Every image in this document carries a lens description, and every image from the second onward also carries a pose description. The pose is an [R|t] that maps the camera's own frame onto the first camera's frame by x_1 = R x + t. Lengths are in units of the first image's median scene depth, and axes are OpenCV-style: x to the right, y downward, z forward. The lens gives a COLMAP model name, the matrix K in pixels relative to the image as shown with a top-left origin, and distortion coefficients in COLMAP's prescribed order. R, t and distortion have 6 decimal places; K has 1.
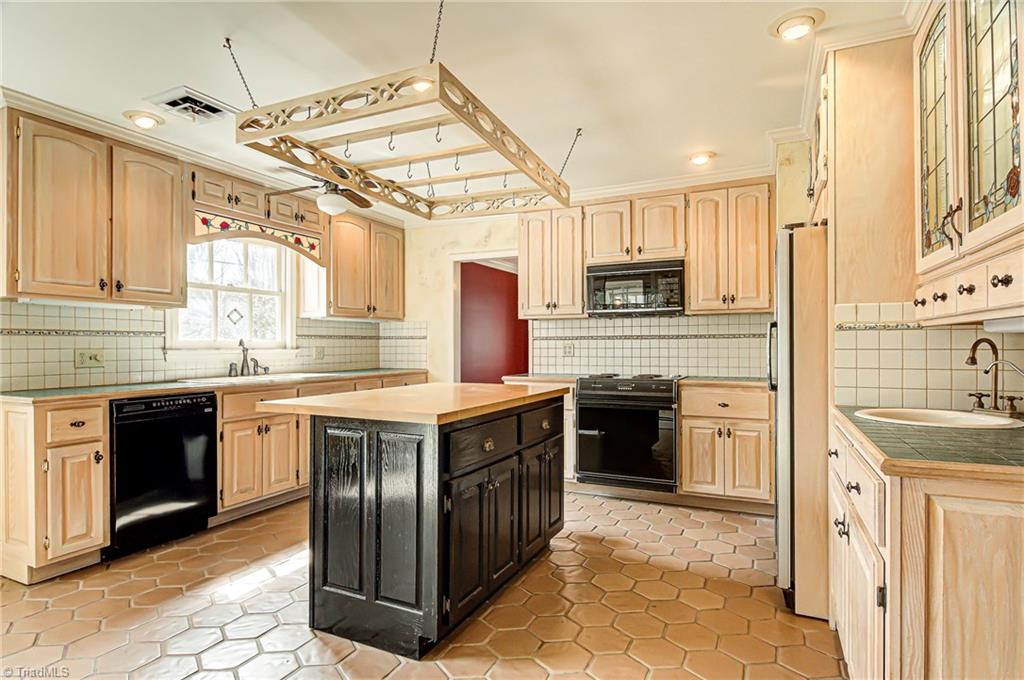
lens RADIAL K [[546.3, 0, 506.2], [0, 546.3, 342.2], [0, 0, 1]] dist [0.008431, -0.009295]
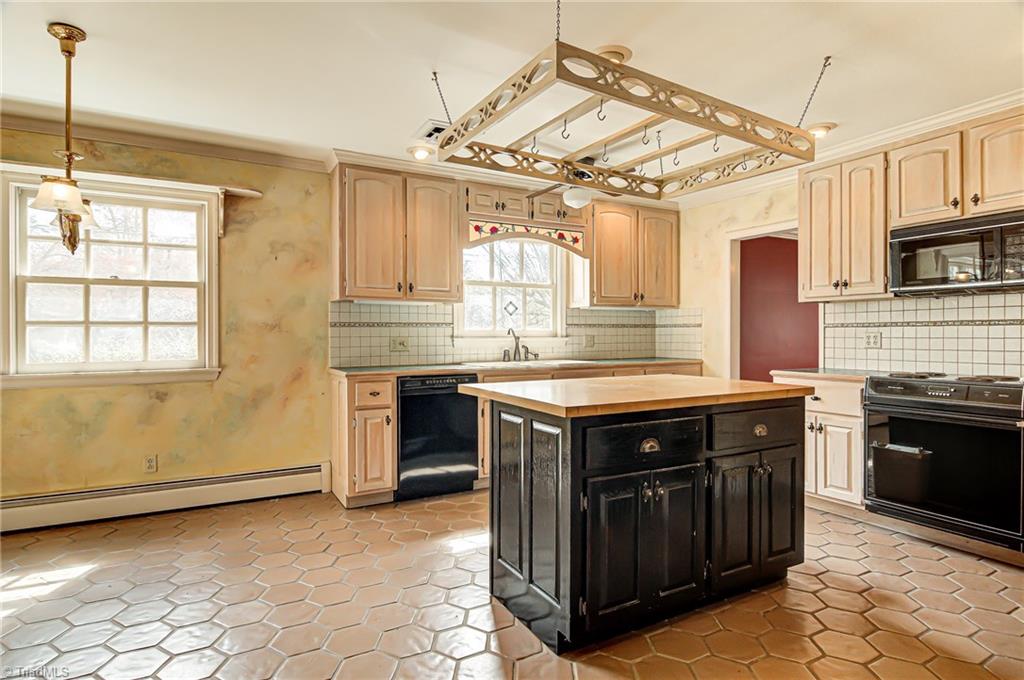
lens RADIAL K [[546.3, 0, 508.4], [0, 546.3, 334.9], [0, 0, 1]] dist [0.008431, -0.009295]
pose [[0.815579, 0.001442, -0.578643, 0.203990], [0.003874, 0.999961, 0.007952, -0.001746], [0.578632, -0.008727, 0.815542, 0.091233]]
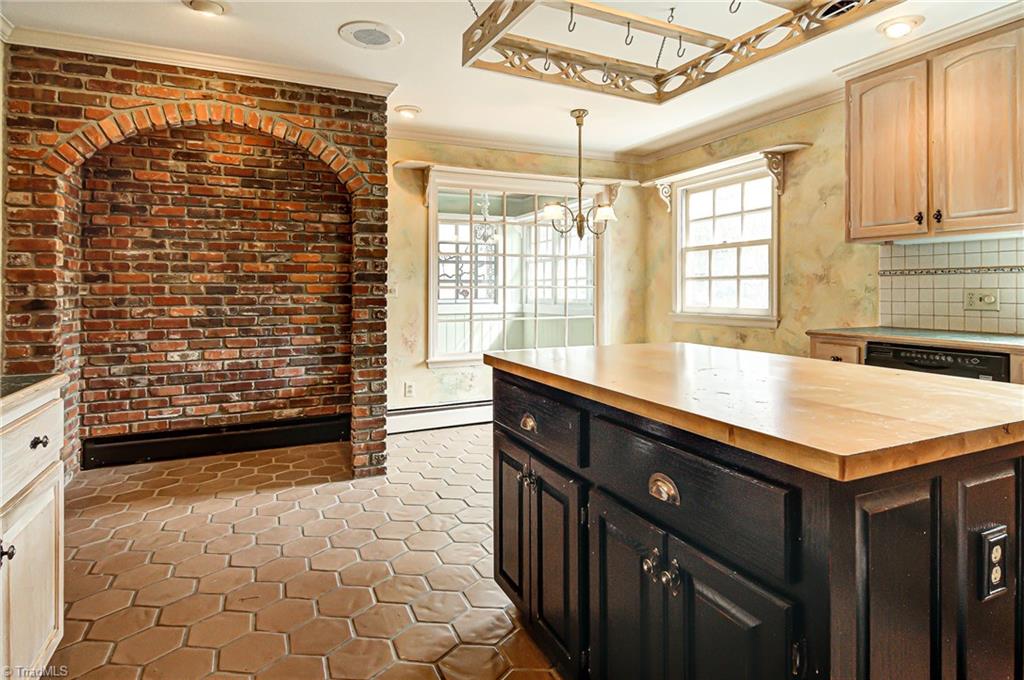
lens RADIAL K [[546.3, 0, 503.0], [0, 546.3, 279.3], [0, 0, 1]] dist [0.008431, -0.009295]
pose [[-0.647368, -0.008267, -0.762132, 0.378897], [0.009816, 0.999768, -0.019183, 0.006522], [0.762114, -0.019899, -0.647137, 0.995615]]
